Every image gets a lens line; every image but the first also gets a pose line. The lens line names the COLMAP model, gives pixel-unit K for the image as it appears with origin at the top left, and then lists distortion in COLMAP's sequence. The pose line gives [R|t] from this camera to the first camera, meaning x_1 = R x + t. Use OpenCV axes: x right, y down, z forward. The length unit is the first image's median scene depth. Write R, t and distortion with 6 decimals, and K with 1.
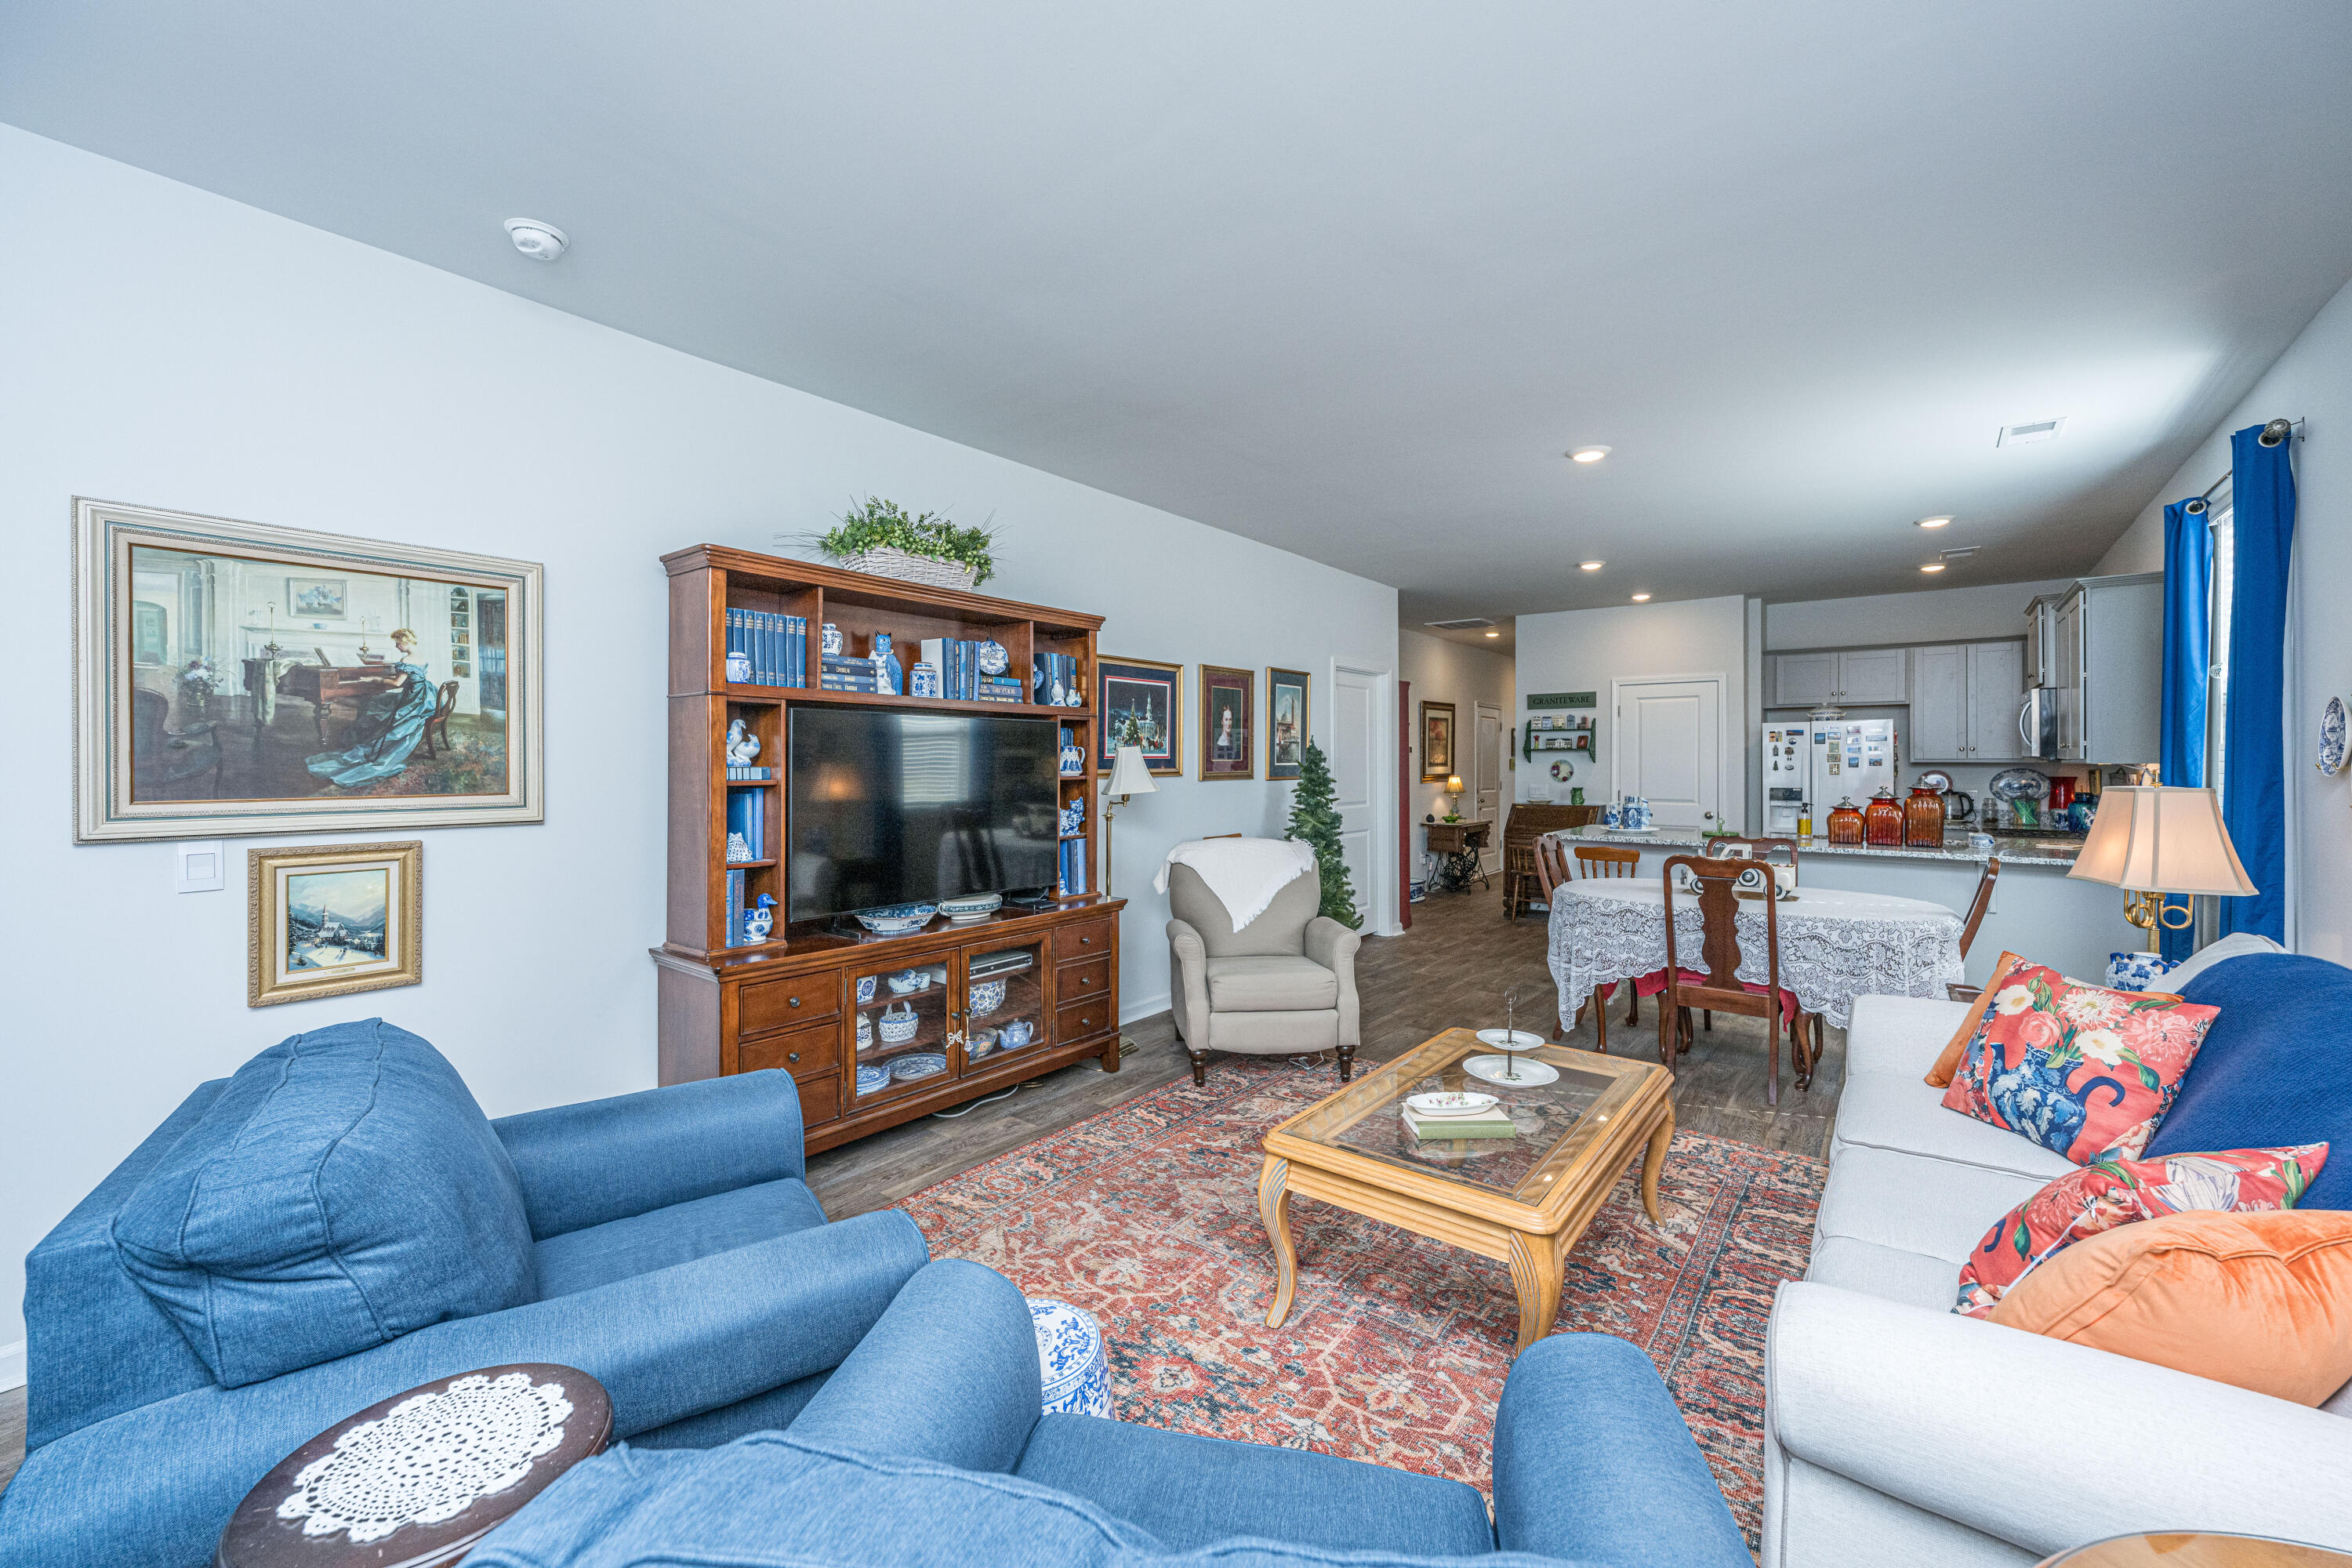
lens RADIAL K [[930.2, 0, 1181.4], [0, 930.2, 775.6], [0, 0, 1]] dist [-0.007725, 0.000042]
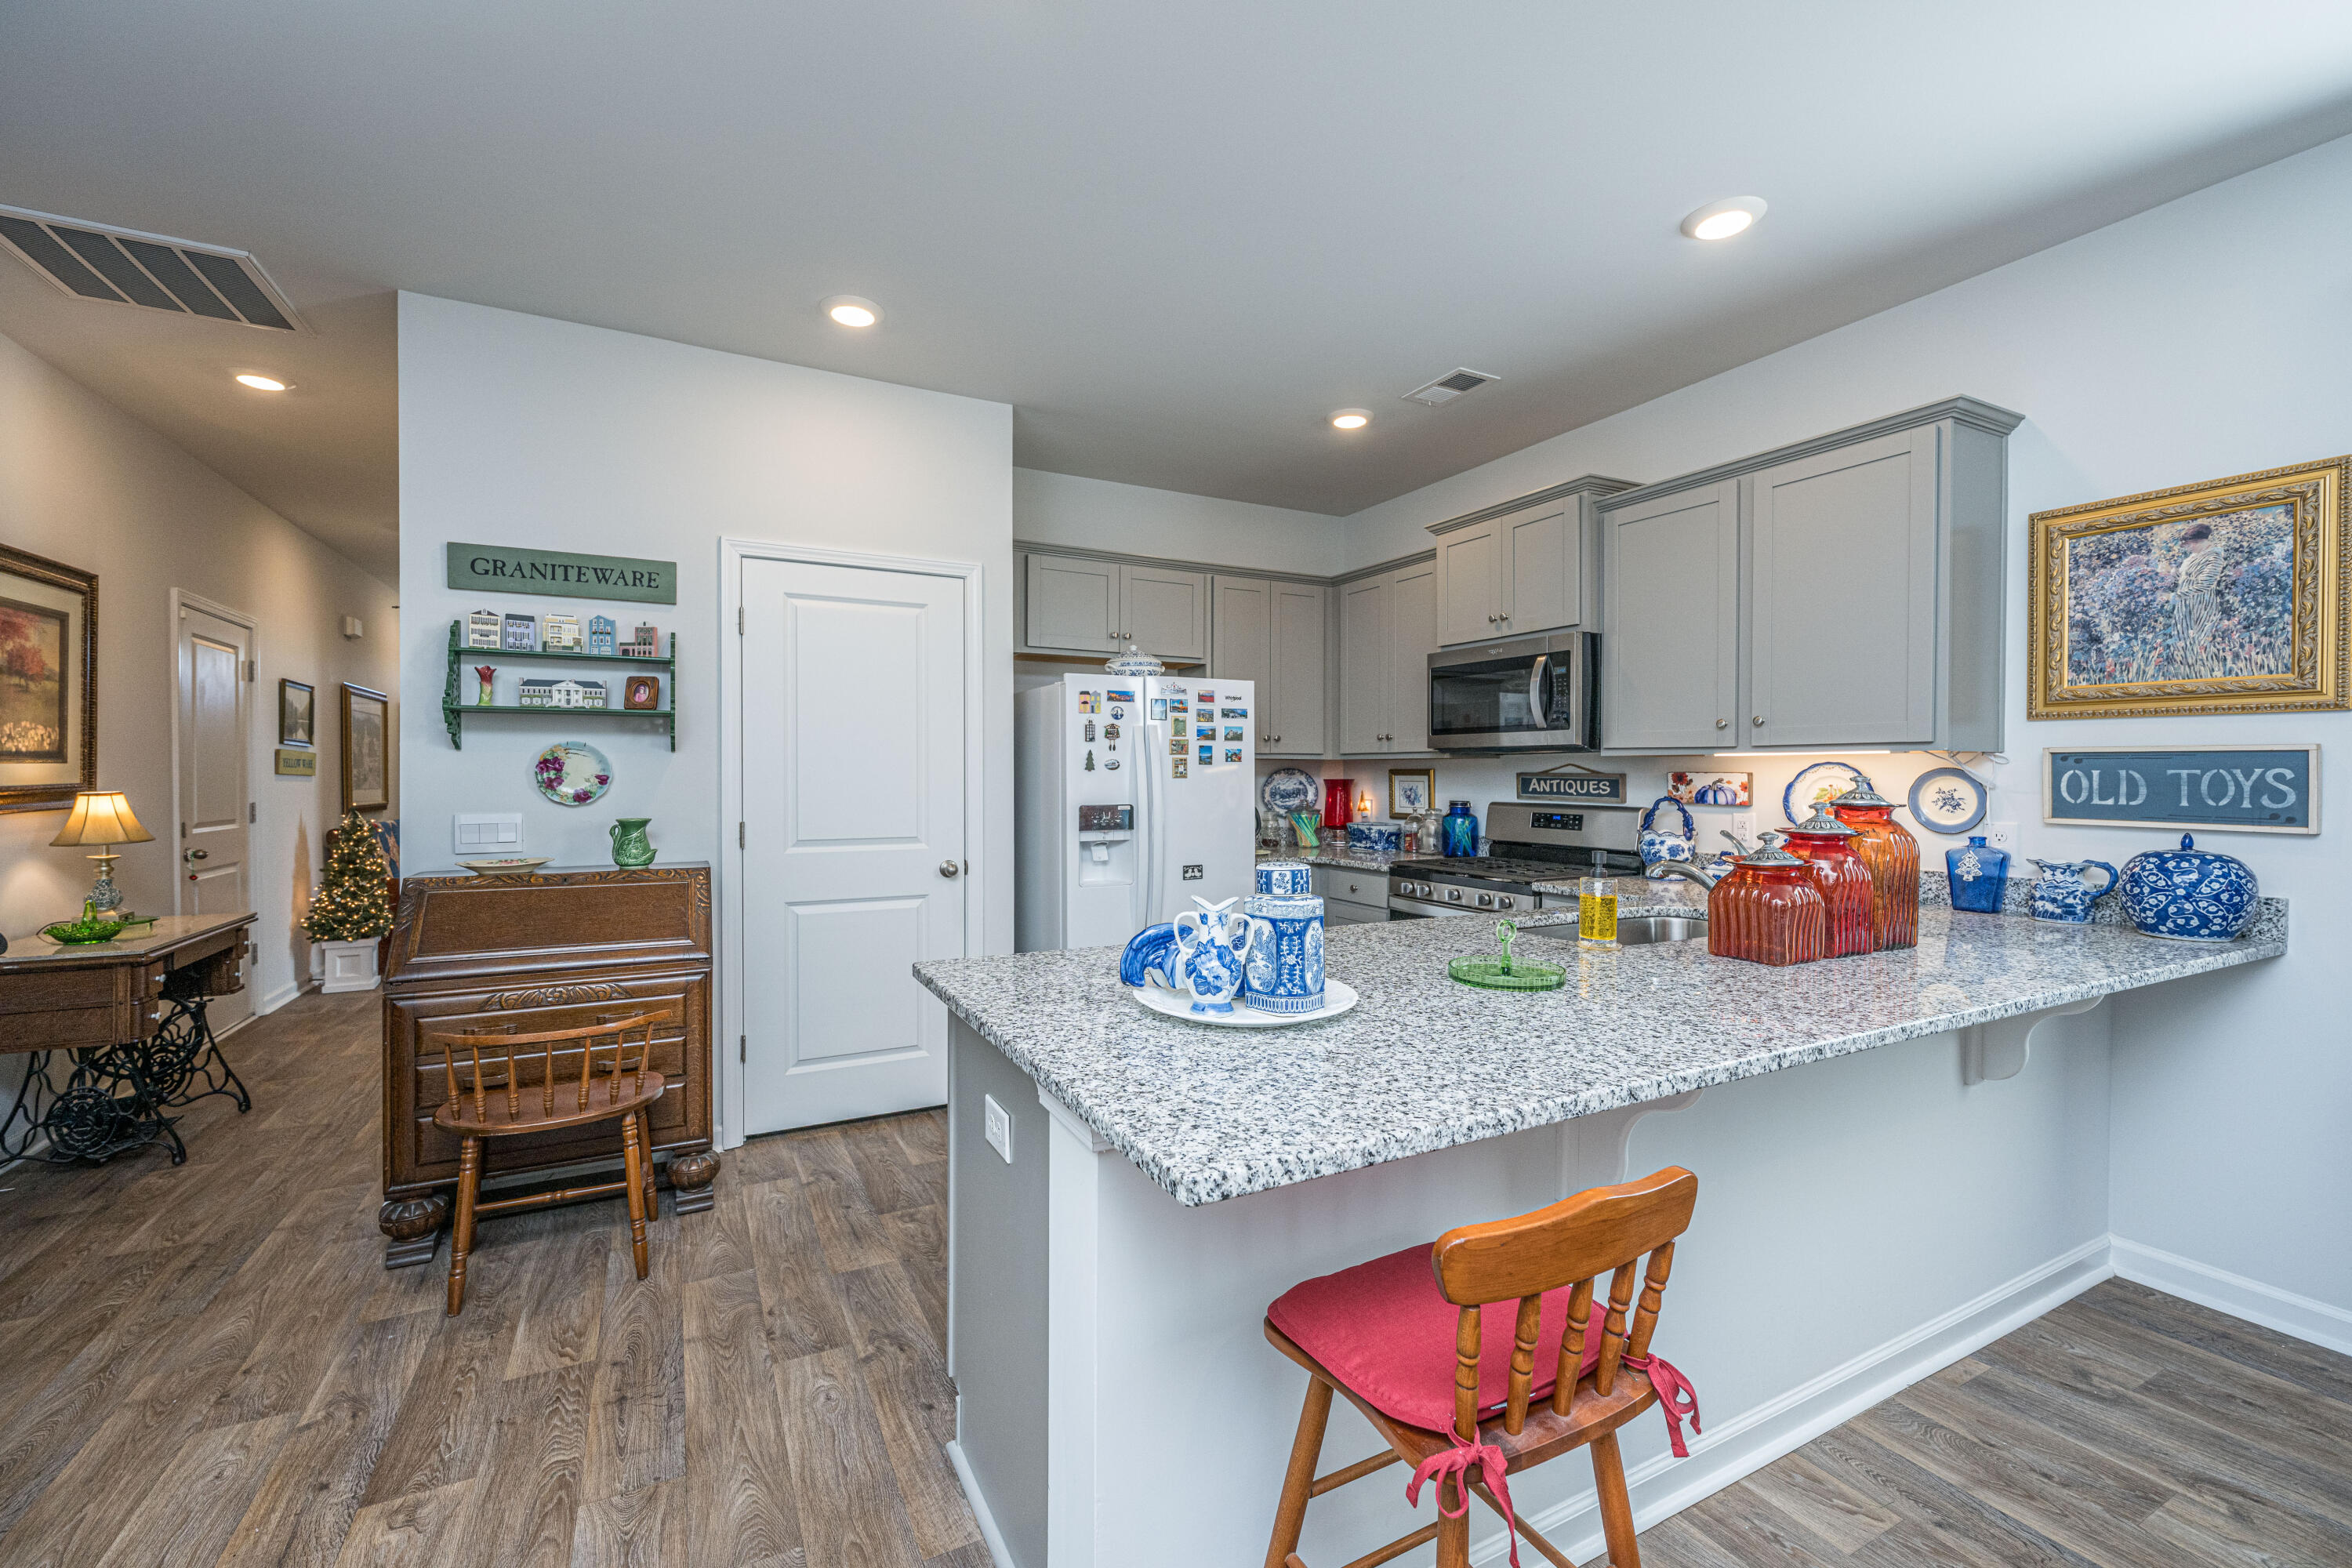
lens RADIAL K [[974.9, 0, 1236.1], [0, 974.9, 770.1], [0, 0, 1]] dist [0.000080, -0.000376]
pose [[0.387723, 0.003285, 0.921770, 0.203631], [0.010601, 0.999912, -0.008023, -0.000942], [-0.921715, 0.012883, 0.387654, 0.766290]]
